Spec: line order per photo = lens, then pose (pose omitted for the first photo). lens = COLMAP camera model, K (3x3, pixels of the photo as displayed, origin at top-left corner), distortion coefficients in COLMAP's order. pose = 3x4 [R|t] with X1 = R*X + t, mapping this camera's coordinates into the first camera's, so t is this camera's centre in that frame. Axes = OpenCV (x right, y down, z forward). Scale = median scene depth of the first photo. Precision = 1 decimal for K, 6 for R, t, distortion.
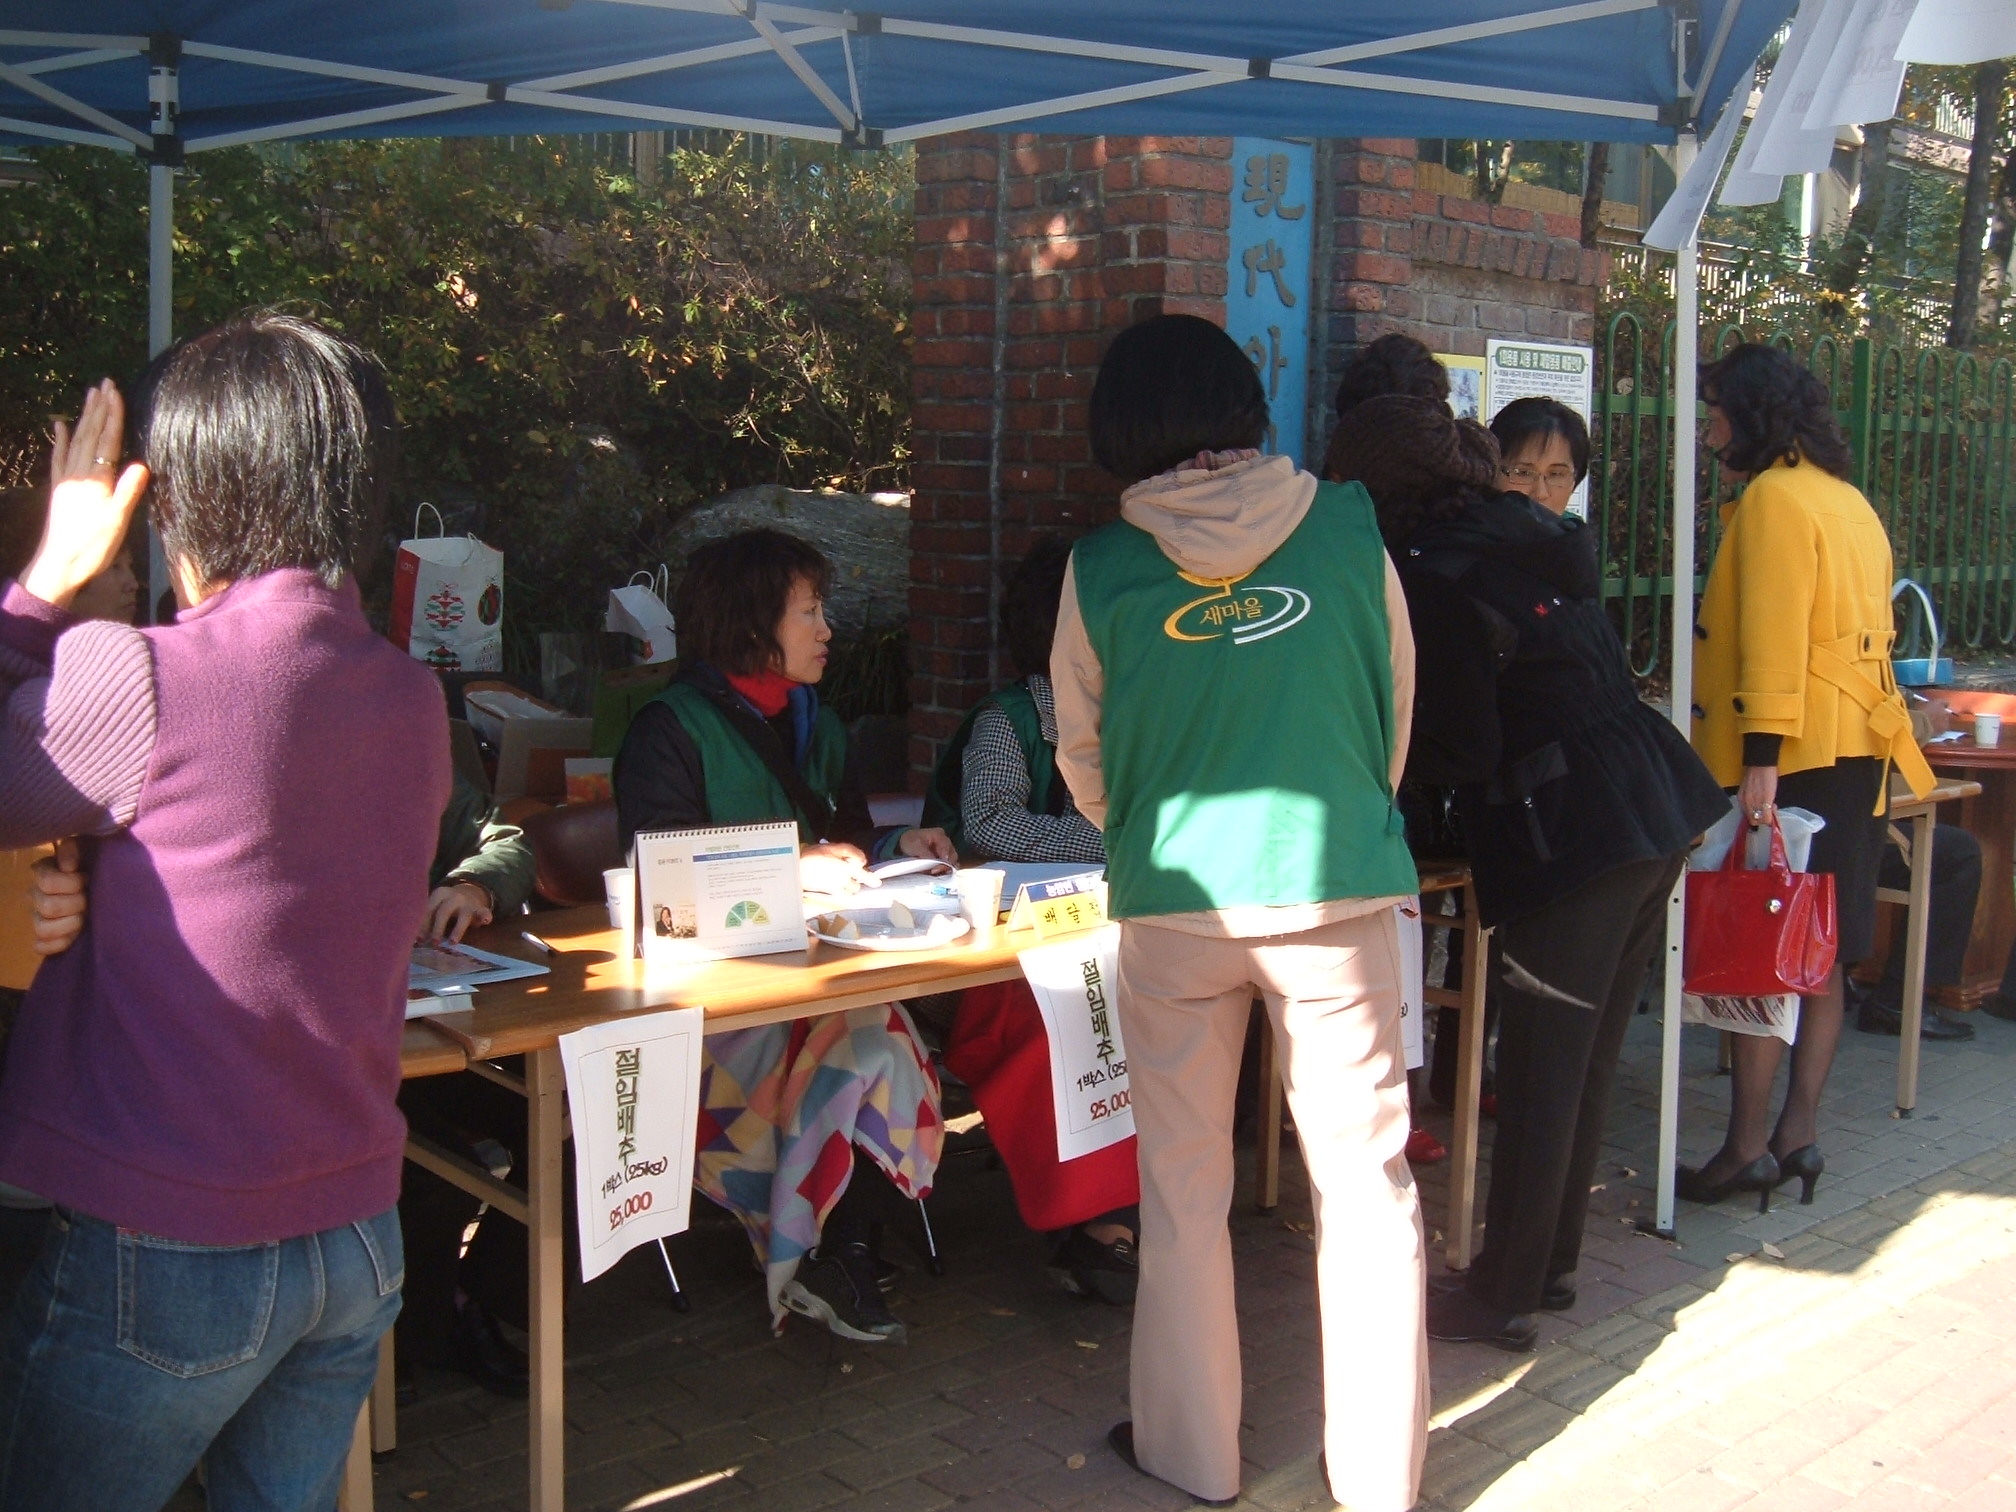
lens RADIAL K [[2255.1, 0, 1008.0], [0, 2255.1, 756.0], [0, 0, 1]] dist [-0.158264, 0.133673]
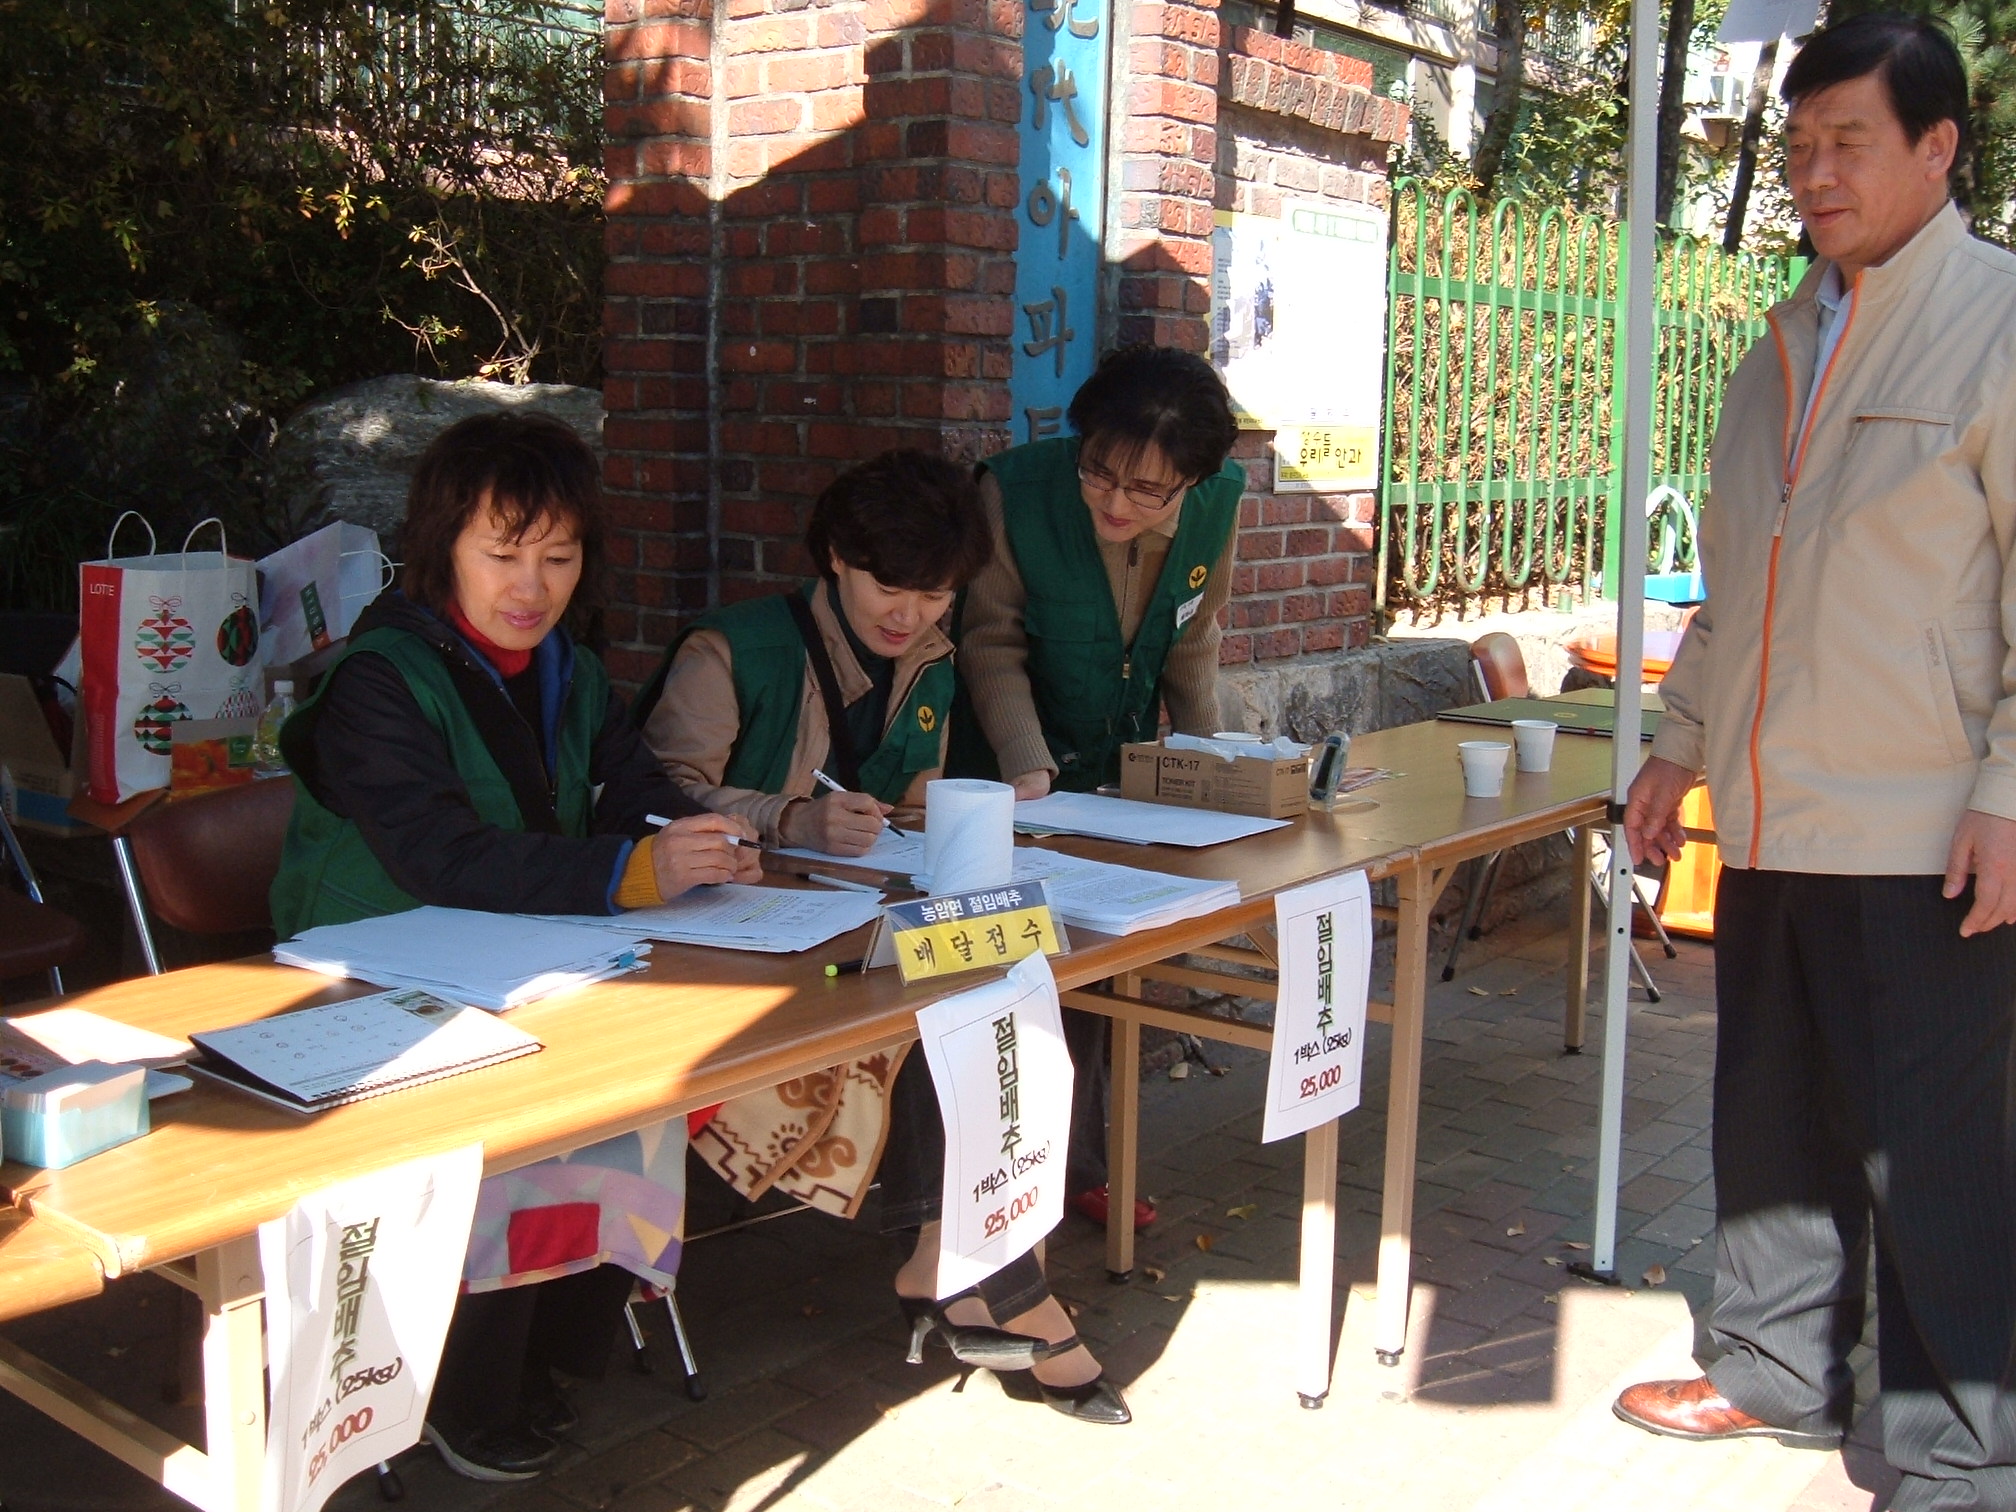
lens RADIAL K [[2255.1, 0, 1008.0], [0, 2255.1, 756.0], [0, 0, 1]] dist [-0.158264, 0.133673]
pose [[0.981630, -0.026817, 0.188902, -0.056867], [0.020116, 0.999101, 0.037305, -0.009559], [-0.189733, -0.032820, 0.981287, 0.196996]]
